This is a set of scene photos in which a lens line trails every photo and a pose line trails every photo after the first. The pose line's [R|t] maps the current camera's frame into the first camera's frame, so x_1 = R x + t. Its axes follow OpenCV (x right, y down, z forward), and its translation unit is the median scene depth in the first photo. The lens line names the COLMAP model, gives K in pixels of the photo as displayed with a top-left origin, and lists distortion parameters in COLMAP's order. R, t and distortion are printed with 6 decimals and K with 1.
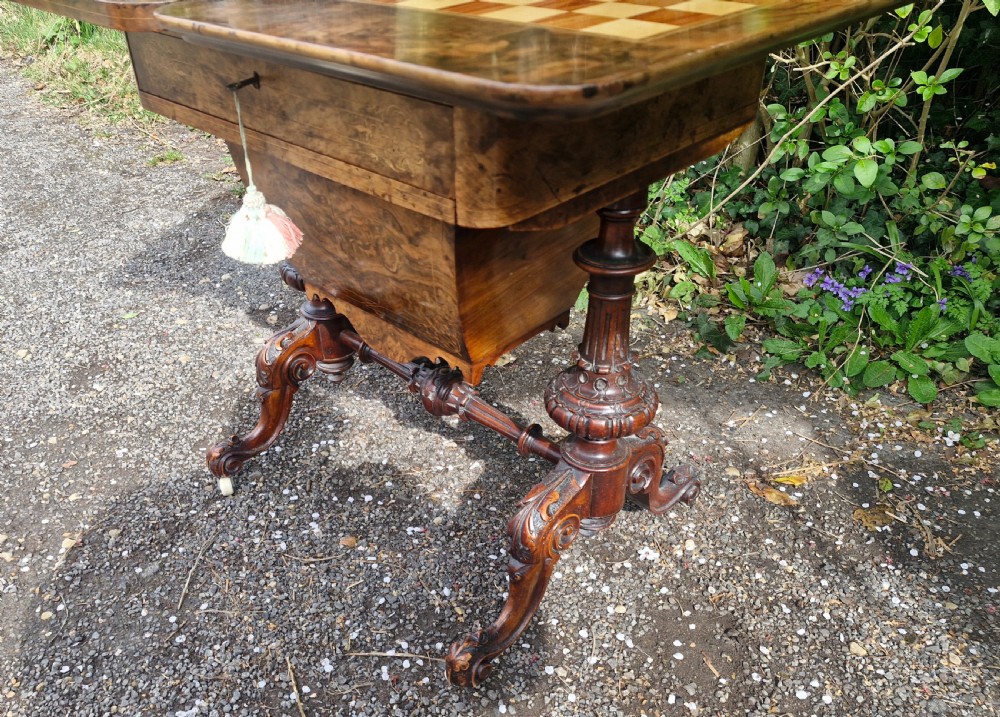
lens RADIAL K [[779.5, 0, 436.7], [0, 779.5, 415.8], [0, 0, 1]] dist [0.103963, -0.129807]
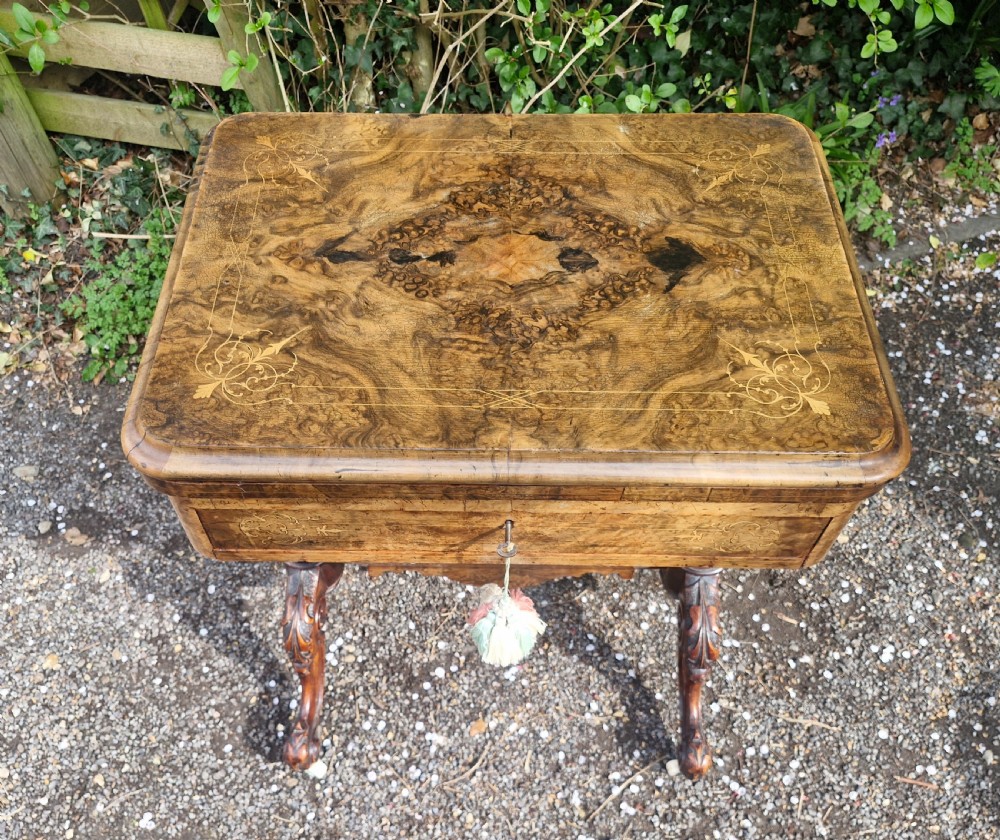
lens RADIAL K [[898.7, 0, 459.1], [0, 898.7, 476.4], [0, 0, 1]] dist [0.096878, -0.143525]
pose [[0.704699, -0.572458, 0.419155, -0.449520], [0.401530, 0.808838, 0.429599, -0.628511], [-0.584956, -0.134435, 0.799846, 0.147912]]
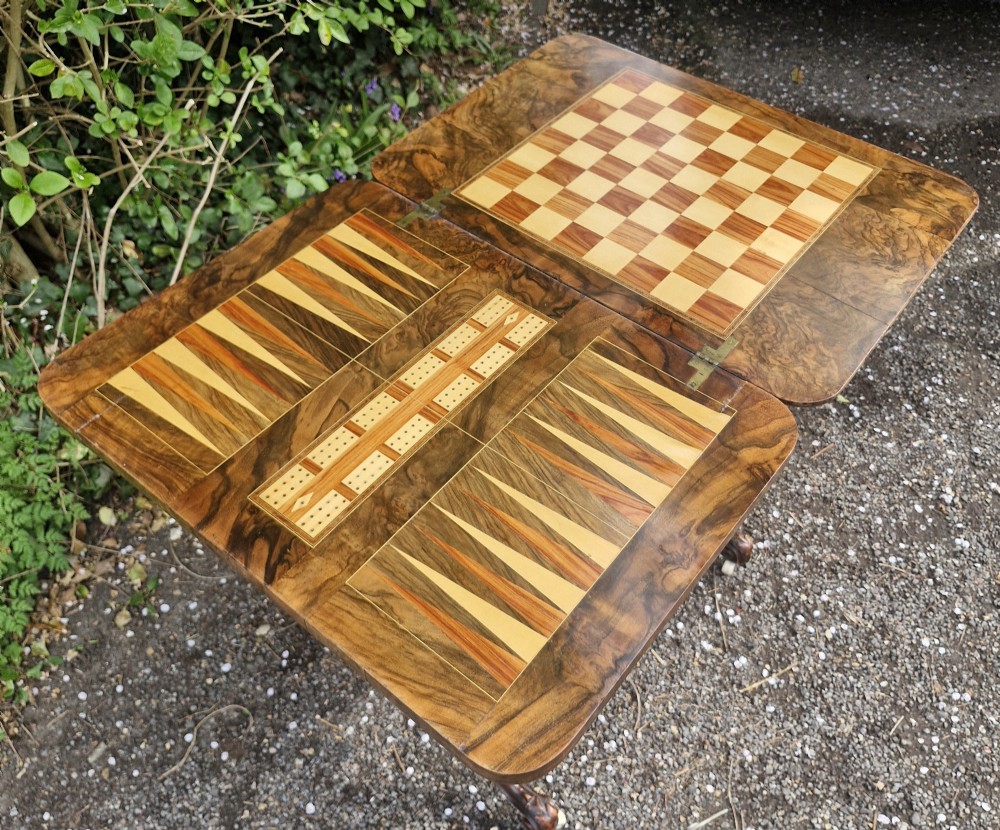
lens RADIAL K [[921.0, 0, 502.4], [0, 921.0, 383.3], [0, 0, 1]] dist [0.109629, -0.184333]
pose [[-0.132053, -0.717227, 0.684213, -0.711213], [0.582755, 0.502197, 0.638901, -0.977854], [-0.801847, 0.483098, 0.351651, 0.504428]]
